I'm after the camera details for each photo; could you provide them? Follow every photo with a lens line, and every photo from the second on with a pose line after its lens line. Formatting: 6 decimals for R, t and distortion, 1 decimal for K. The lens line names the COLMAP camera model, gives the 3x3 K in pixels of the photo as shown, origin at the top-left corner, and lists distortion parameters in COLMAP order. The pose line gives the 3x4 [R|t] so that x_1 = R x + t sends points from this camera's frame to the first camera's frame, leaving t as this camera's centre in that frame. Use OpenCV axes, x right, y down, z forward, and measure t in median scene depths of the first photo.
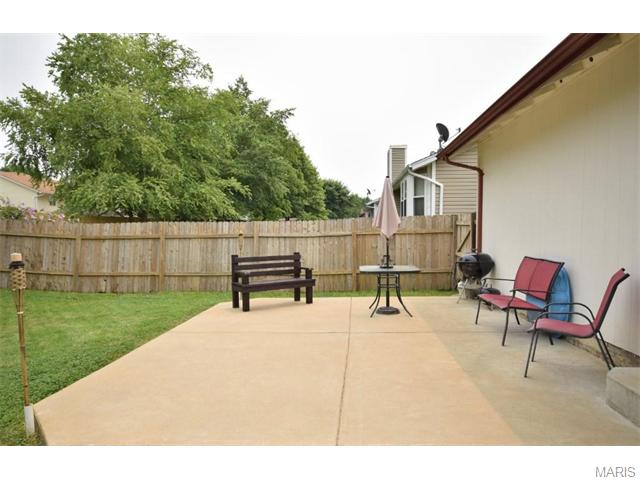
lens RADIAL K [[426.6, 0, 320.0], [0, 426.6, 240.0], [0, 0, 1]] dist [0.026953, 0.003219]
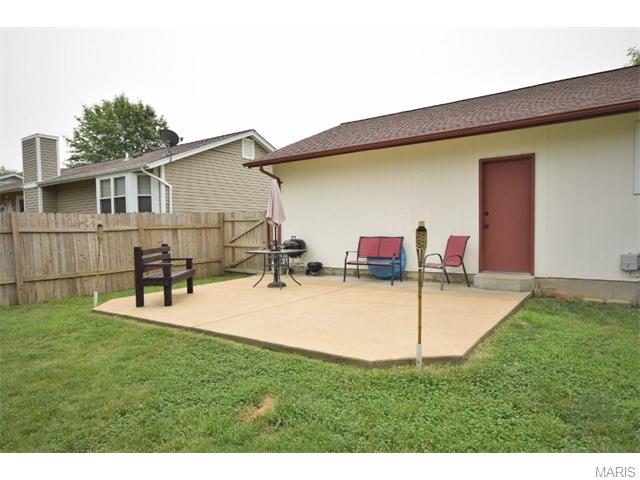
lens RADIAL K [[392.4, 0, 320.0], [0, 392.4, 240.0], [0, 0, 1]] dist [0.000417, 0.000075]
pose [[0.535802, -0.024427, 0.843990, -0.456214], [0.032247, 0.999444, 0.008454, 0.017554], [-0.843727, 0.022687, 0.536292, 0.173817]]
